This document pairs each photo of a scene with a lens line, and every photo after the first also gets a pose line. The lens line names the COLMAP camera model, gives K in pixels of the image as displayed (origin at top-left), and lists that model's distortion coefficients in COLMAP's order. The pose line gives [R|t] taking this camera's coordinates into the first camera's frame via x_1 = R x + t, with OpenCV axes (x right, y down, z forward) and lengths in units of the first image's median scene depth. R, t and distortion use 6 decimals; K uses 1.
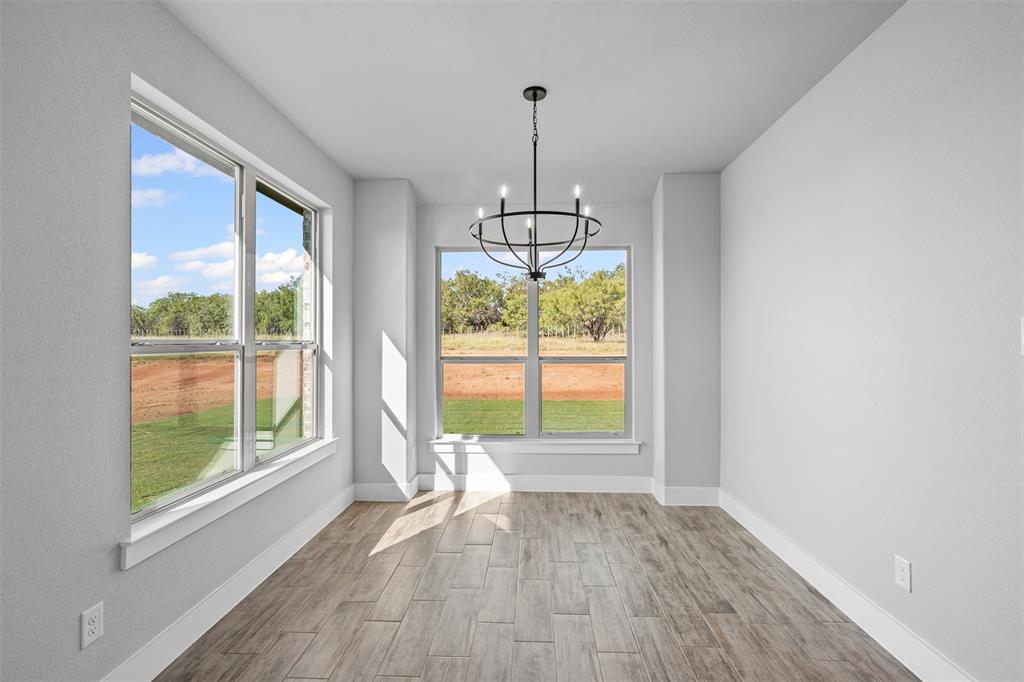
lens RADIAL K [[469.4, 0, 509.3], [0, 469.4, 340.8], [0, 0, 1]] dist [-0.004384, -0.000340]
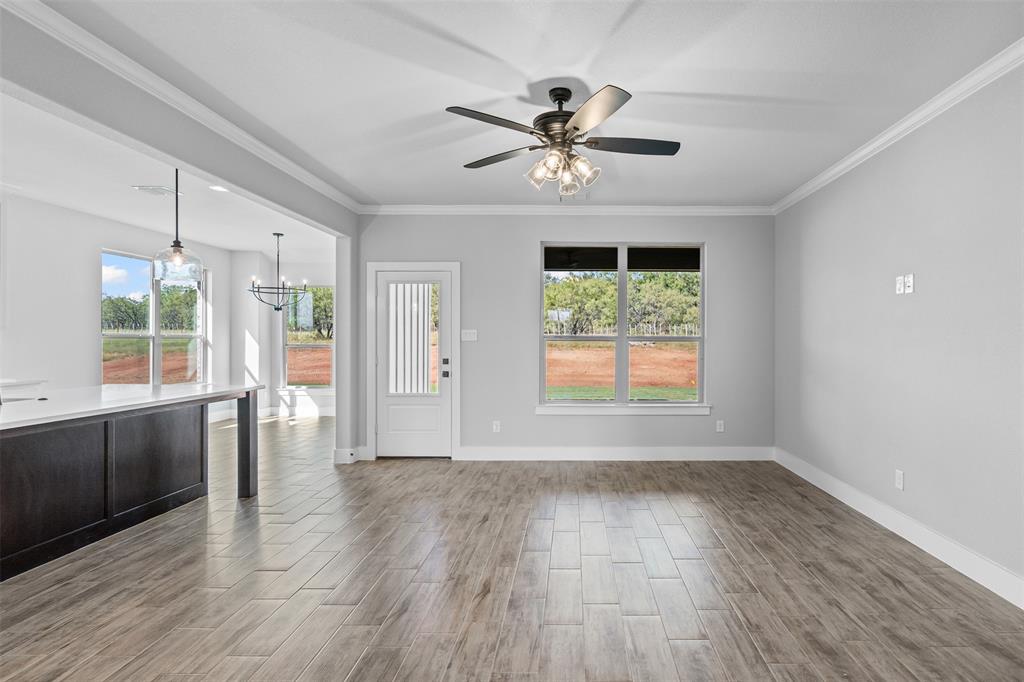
lens RADIAL K [[496.8, 0, 576.1], [0, 496.8, 337.6], [0, 0, 1]] dist [-0.002536, -0.000516]
pose [[0.998136, 0.007248, 0.060593, 0.961460], [-0.007179, 0.999973, -0.001357, 0.003685], [-0.060601, 0.000920, 0.998162, -1.116580]]
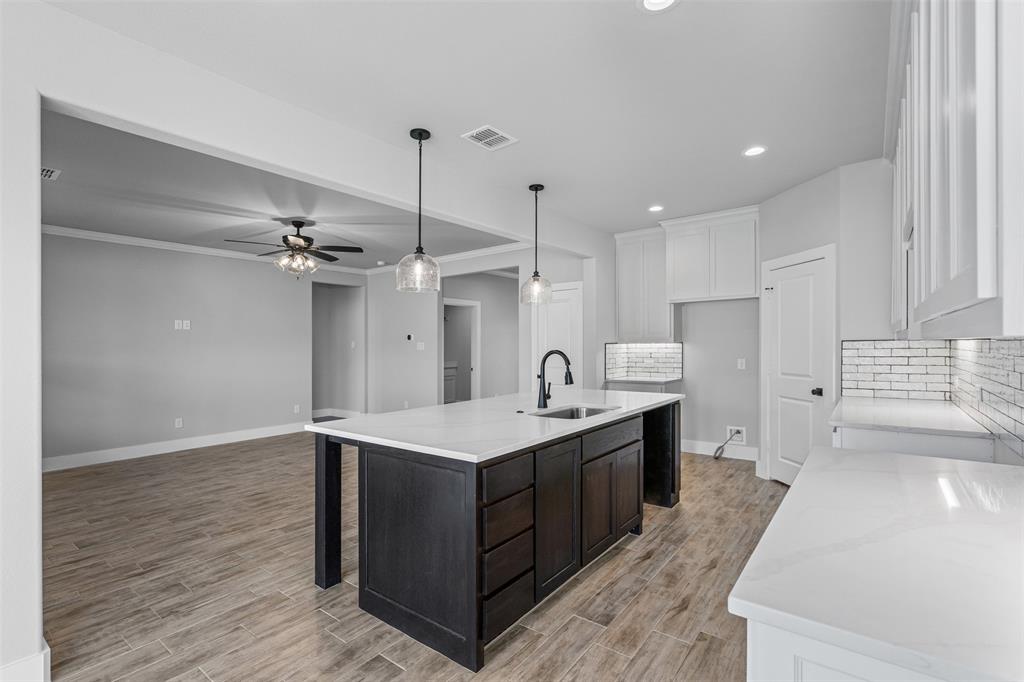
lens RADIAL K [[469.4, 0, 509.3], [0, 469.4, 340.8], [0, 0, 1]] dist [-0.004384, -0.000340]
pose [[-0.821478, 0.018763, 0.569932, -0.261923], [0.012486, 0.999811, -0.014918, 0.001471], [-0.570104, -0.005139, -0.821556, 0.364651]]
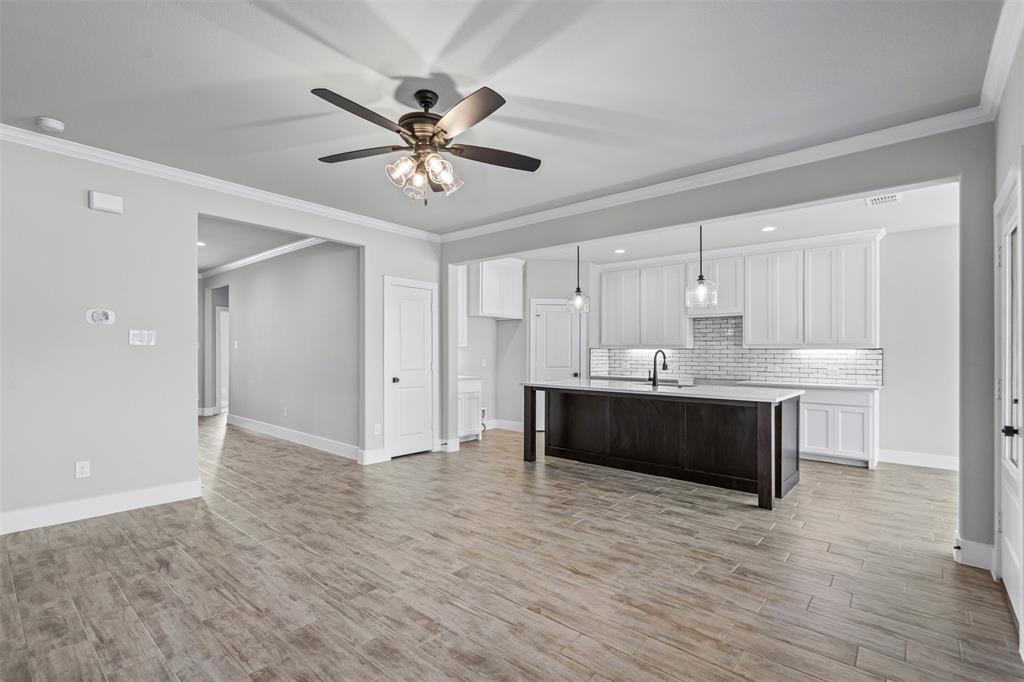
lens RADIAL K [[474.5, 0, 504.8], [0, 474.5, 344.2], [0, 0, 1]] dist [-0.004672, -0.000274]
pose [[-0.619713, -0.018506, -0.784610, 1.462565], [-0.003574, 0.999778, -0.020758, 0.020141], [0.784821, -0.010060, -0.619641, 0.143233]]
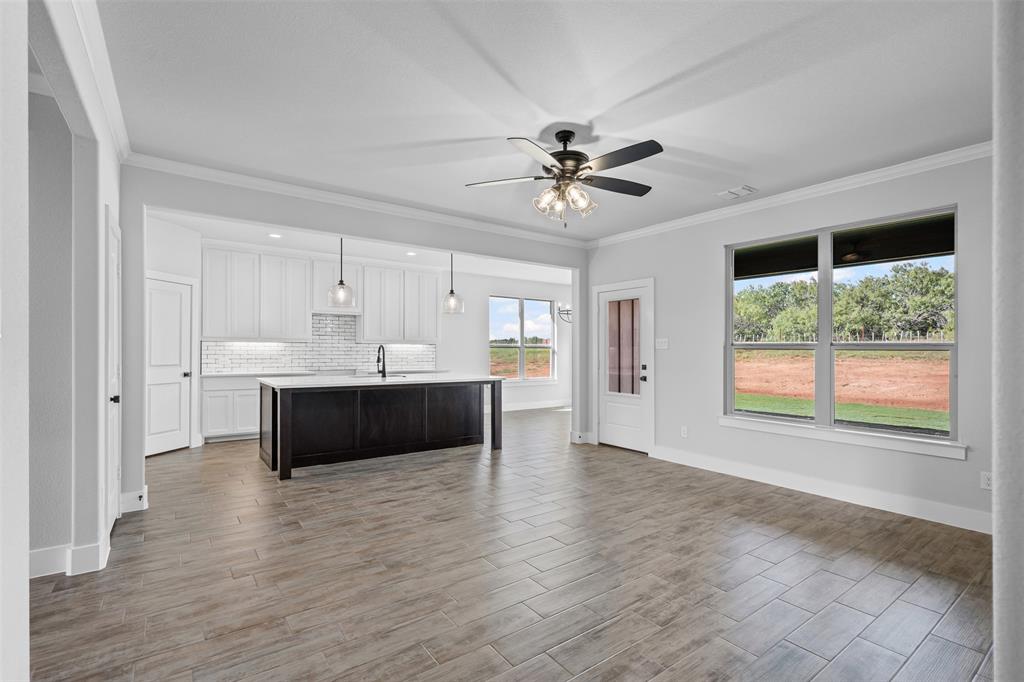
lens RADIAL K [[471.3, 0, 511.6], [0, 471.3, 350.7], [0, 0, 1]] dist [-0.010518, 0.000289]
pose [[0.631328, 0.011425, -0.775431, 1.551883], [-0.006517, 0.999934, 0.009427, 0.007237], [0.775488, -0.000898, 0.631361, -0.966144]]
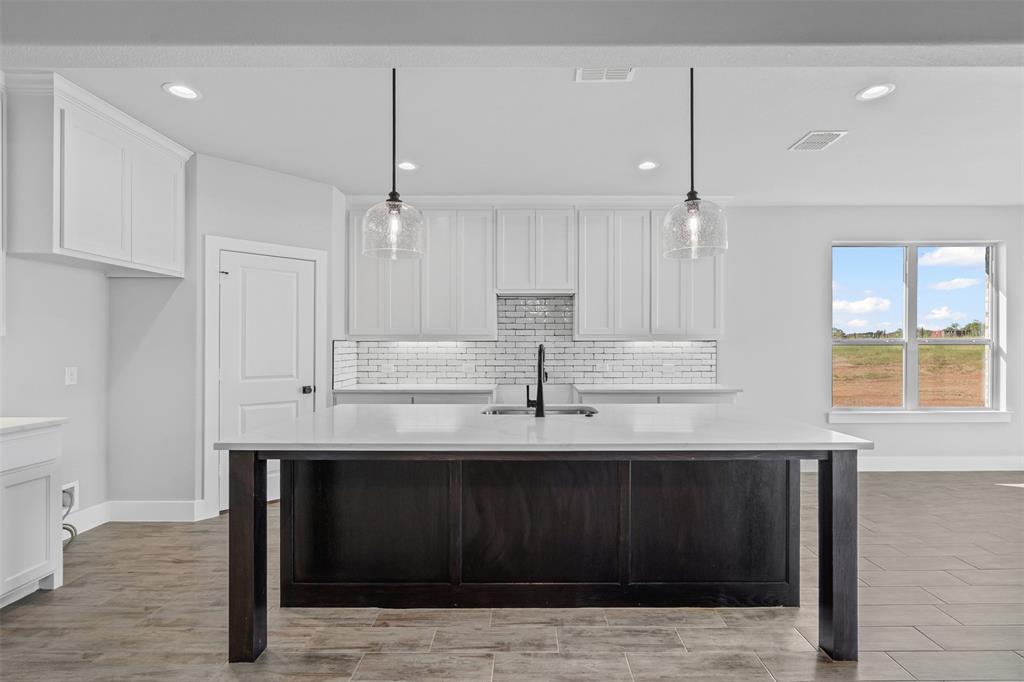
lens RADIAL K [[479.2, 0, 531.4], [0, 479.2, 349.3], [0, 0, 1]] dist [-0.000824, 0.000237]
pose [[0.055616, 0.012039, -0.998380, 0.832102], [0.004970, 0.999912, 0.012334, 0.004807], [0.998440, -0.005648, 0.055551, -0.397349]]
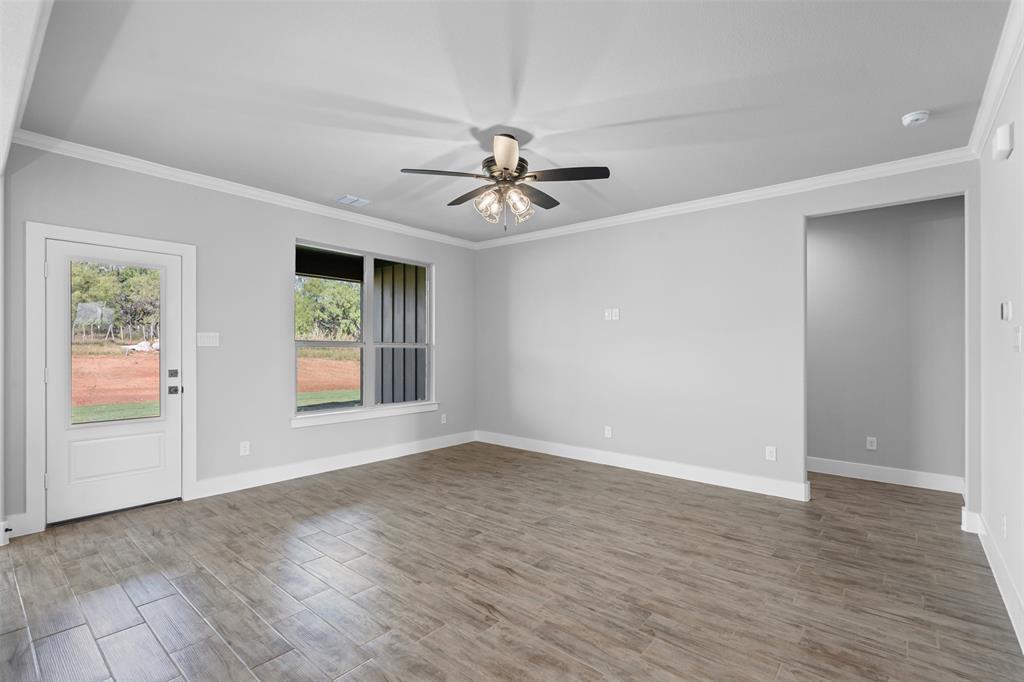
lens RADIAL K [[469.4, 0, 509.3], [0, 469.4, 340.8], [0, 0, 1]] dist [-0.004384, -0.000340]
pose [[0.603605, 0.021399, 0.796996, 0.327871], [-0.012751, 0.999771, -0.017187, 0.009699], [-0.797182, 0.000211, 0.603740, -0.881052]]
